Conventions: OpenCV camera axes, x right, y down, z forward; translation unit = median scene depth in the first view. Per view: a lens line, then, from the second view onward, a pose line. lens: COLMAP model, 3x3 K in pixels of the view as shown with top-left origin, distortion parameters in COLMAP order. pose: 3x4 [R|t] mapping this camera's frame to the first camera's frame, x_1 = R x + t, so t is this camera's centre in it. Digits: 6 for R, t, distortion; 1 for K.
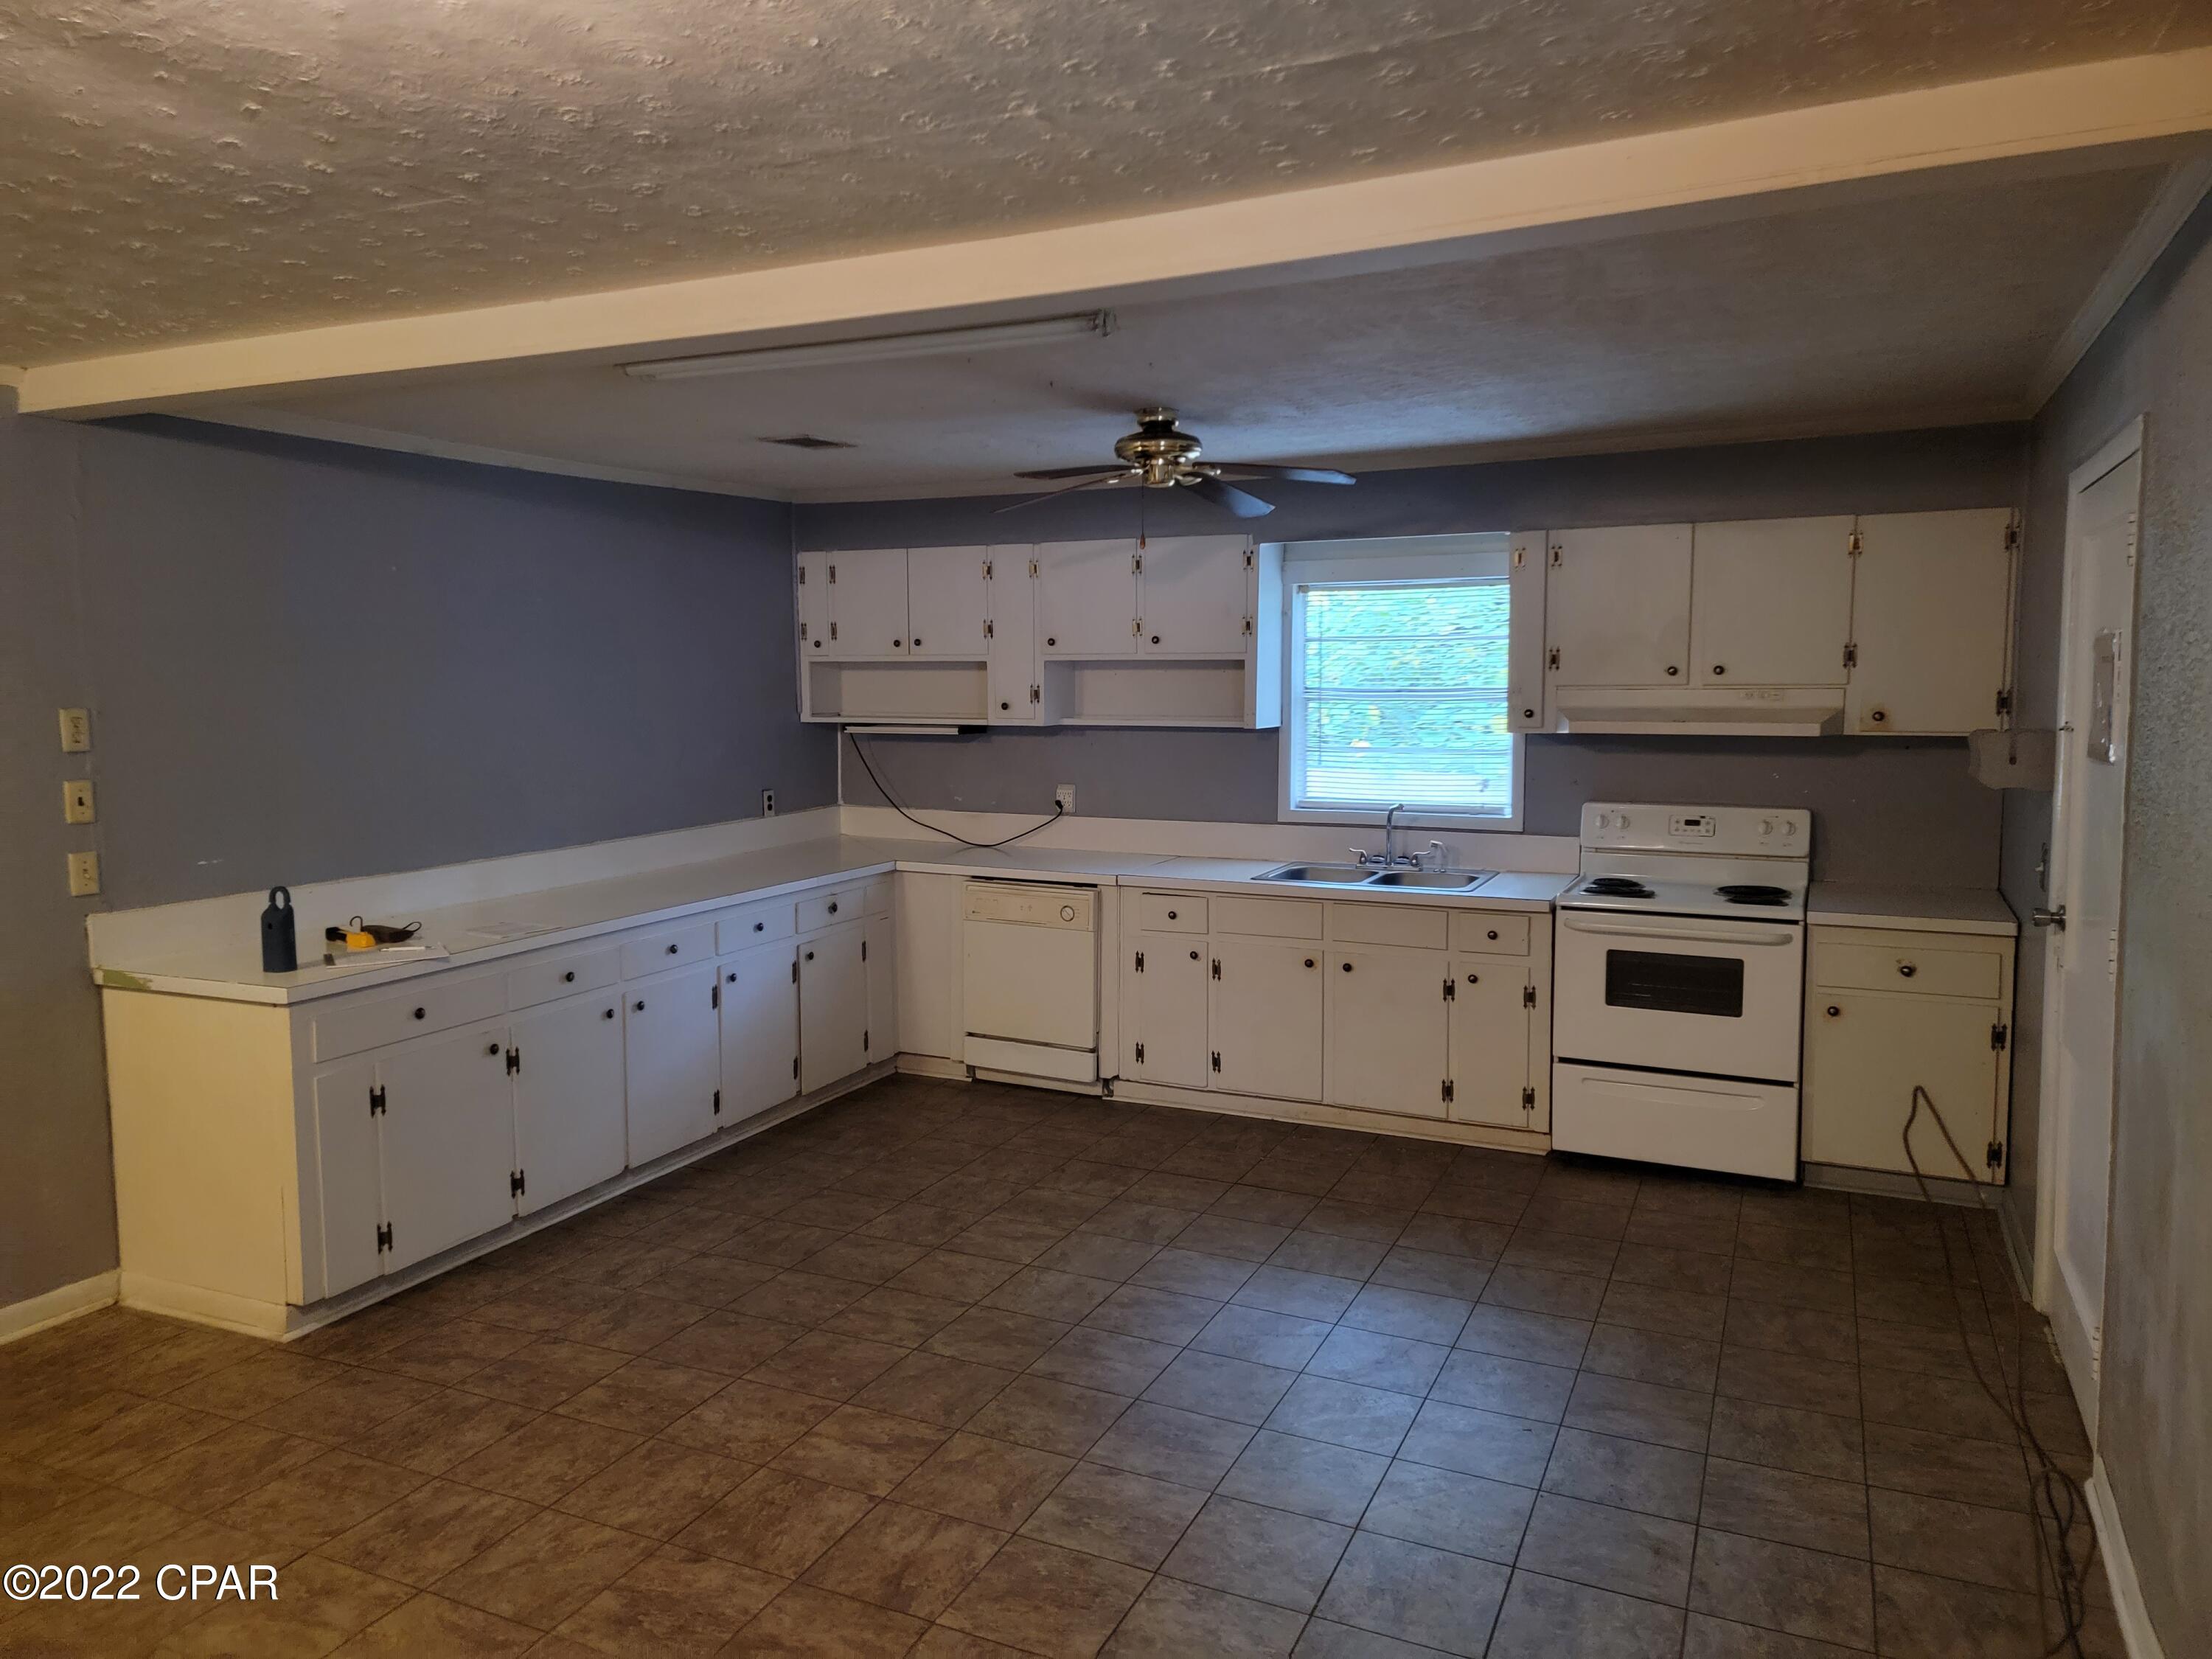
lens RADIAL K [[1528.4, 0, 1098.8], [0, 1528.4, 797.6], [0, 0, 1]] dist [0.096205, -0.075602]
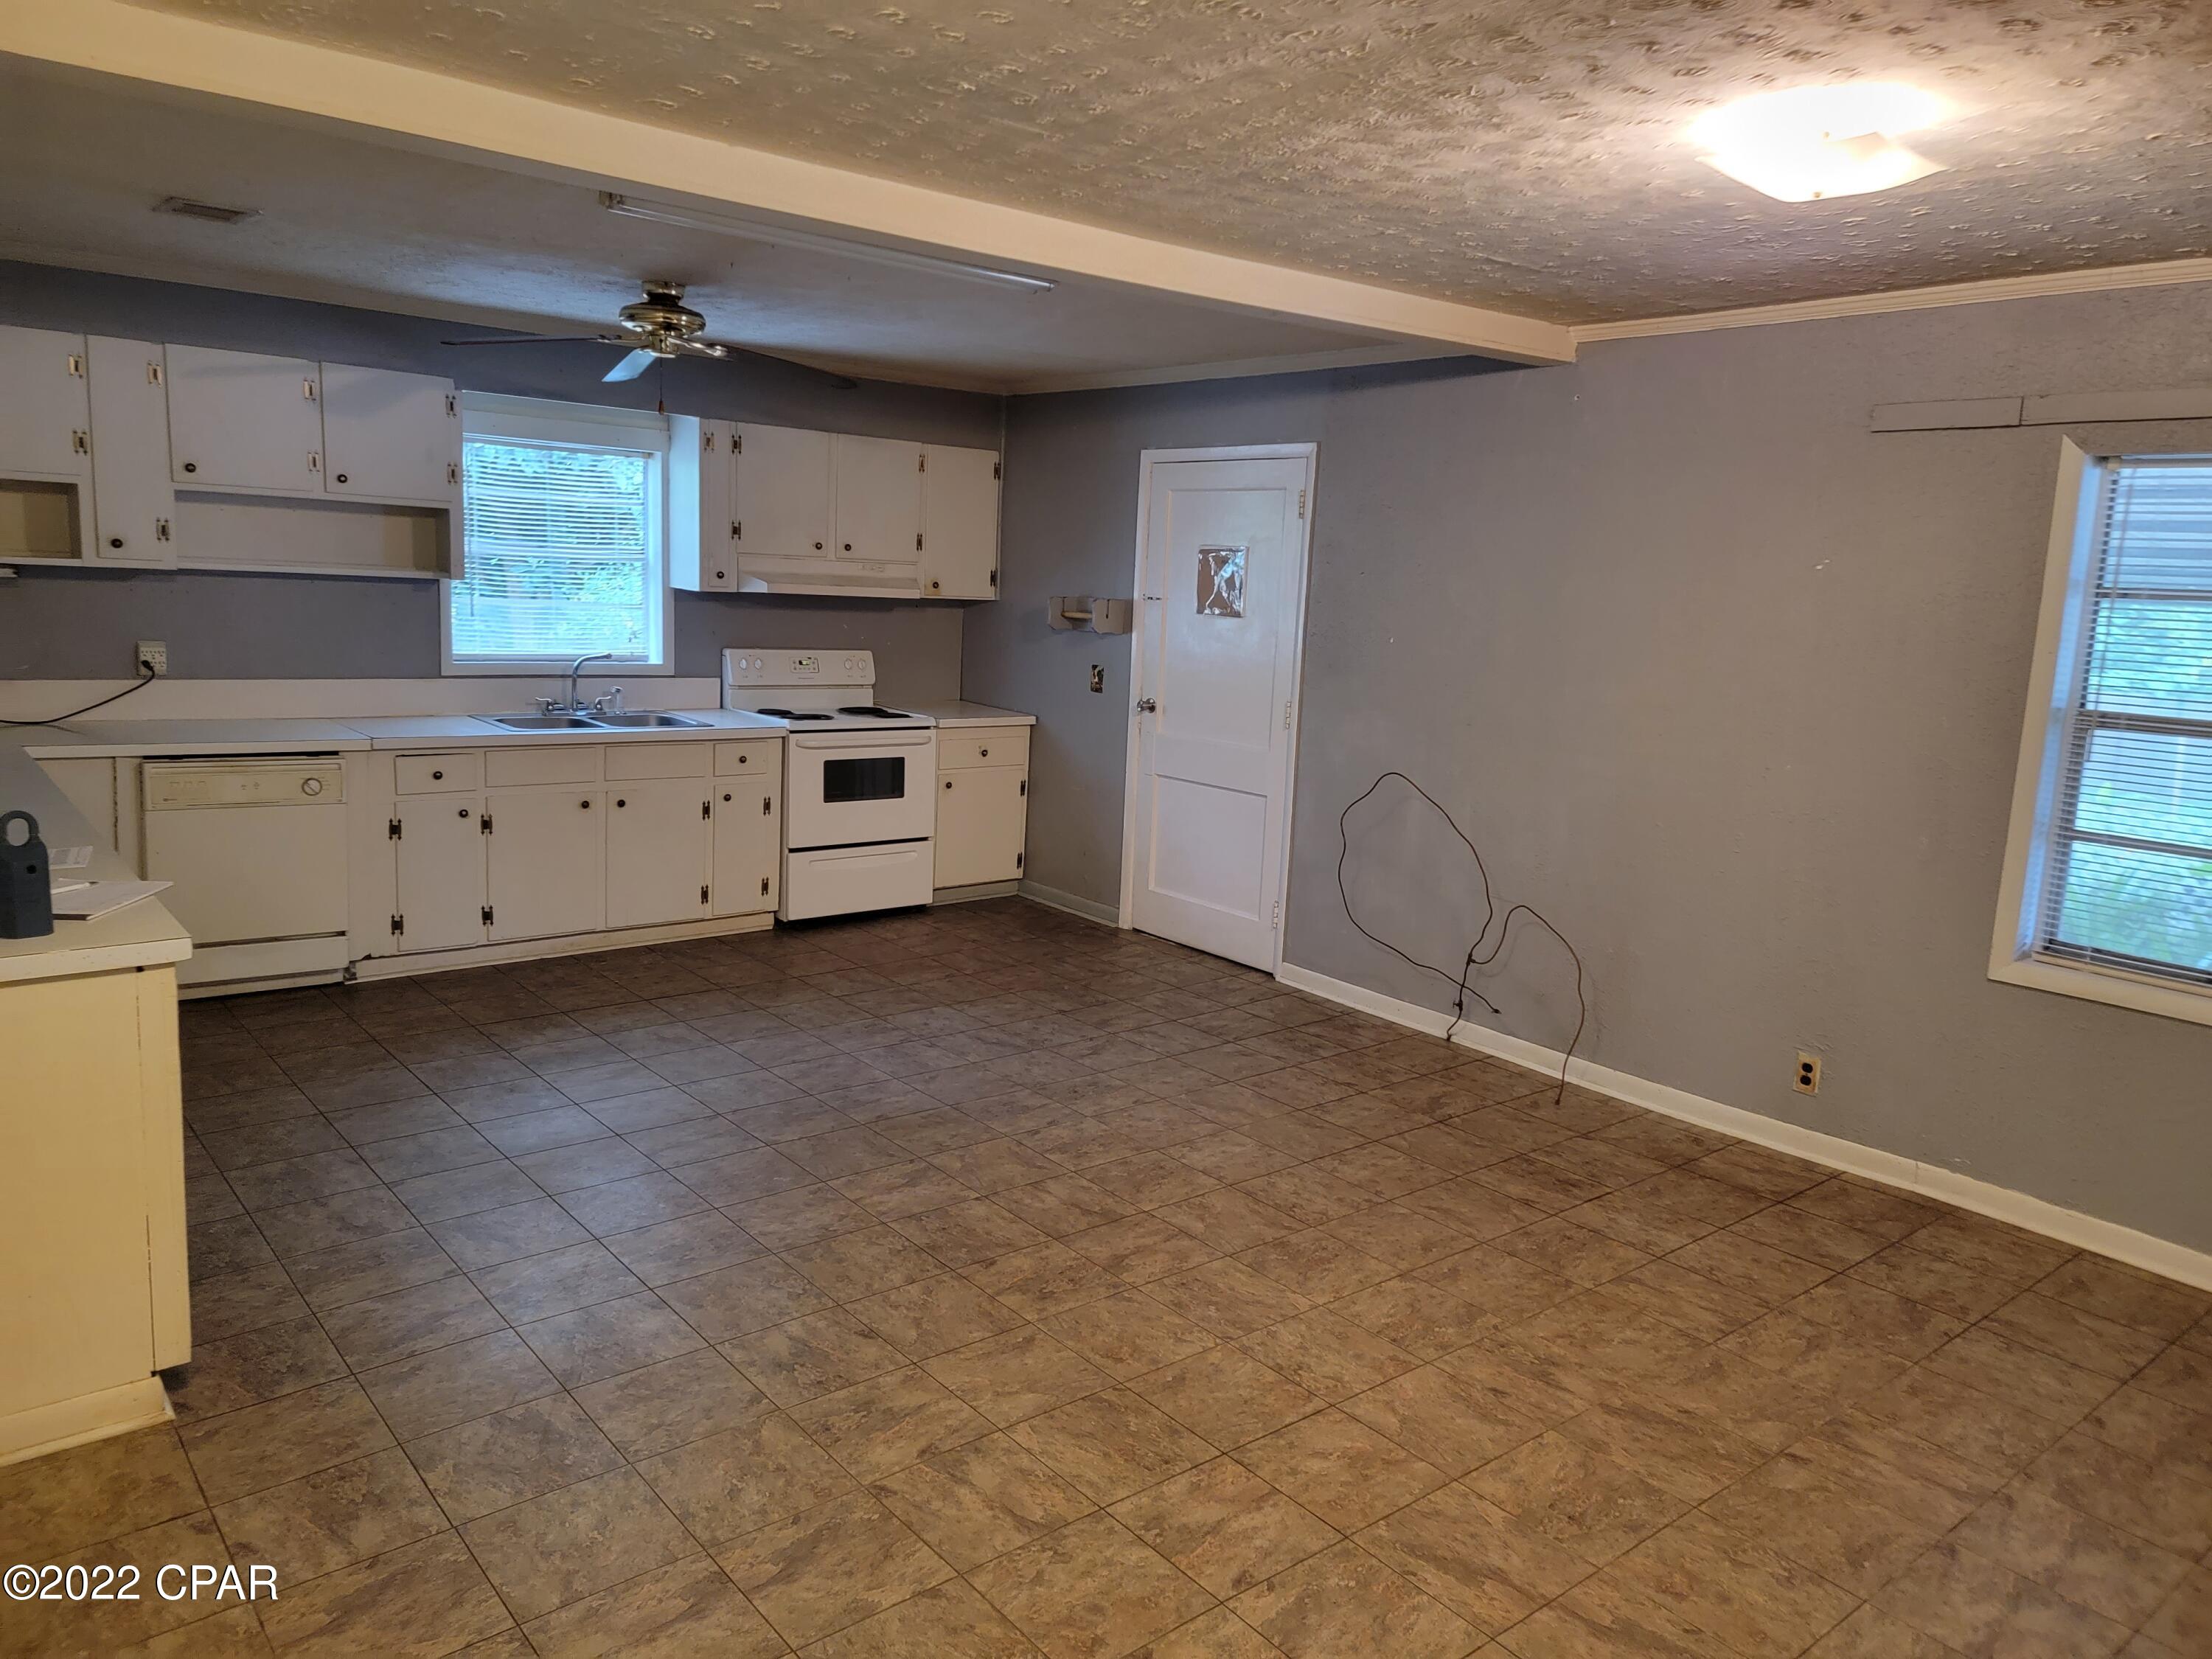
lens RADIAL K [[1528.4, 0, 1098.8], [0, 1528.4, 797.6], [0, 0, 1]] dist [0.096205, -0.075602]
pose [[0.424107, -0.110507, 0.898844, -0.751341], [0.020259, 0.993436, 0.112577, -0.012478], [-0.905385, -0.029535, 0.423562, 0.237094]]
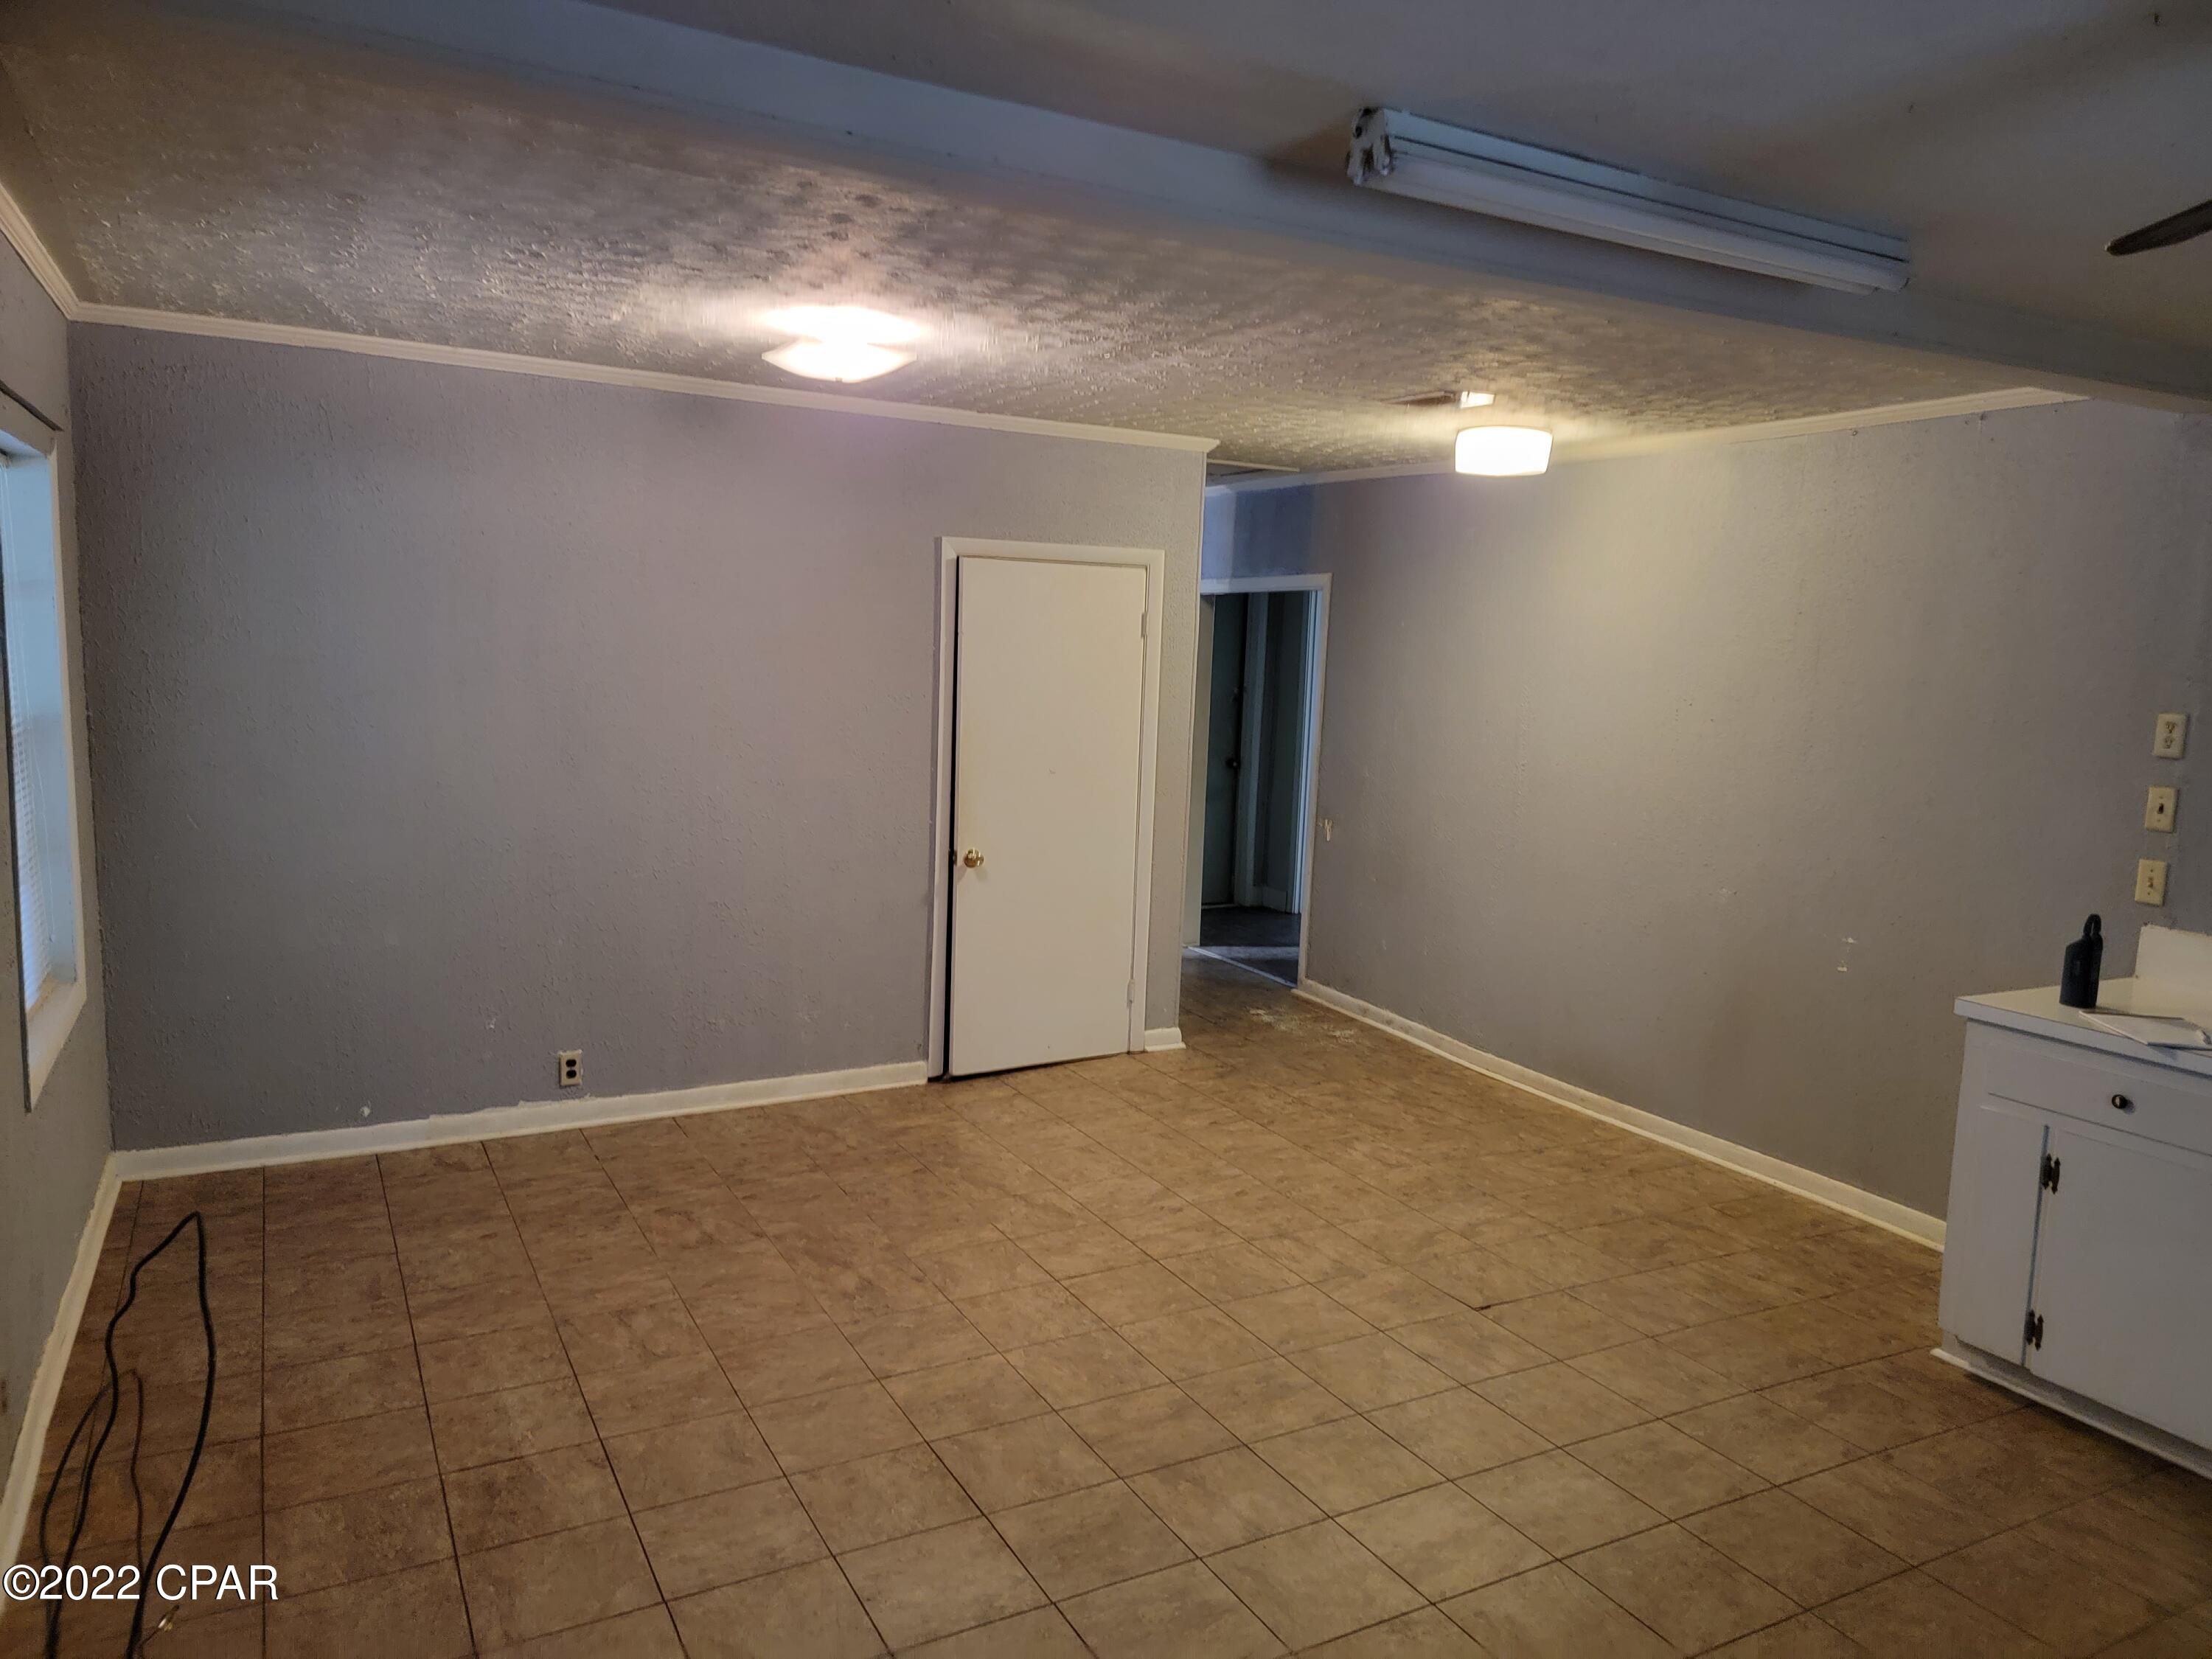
lens RADIAL K [[1519.5, 0, 1133.5], [0, 1519.5, 831.3], [0, 0, 1]] dist [0.095131, -0.071347]
pose [[-0.584129, 0.086569, -0.807031, 0.415513], [-0.093706, 0.980455, 0.172996, -0.074796], [0.806233, 0.176676, -0.564600, 0.849192]]
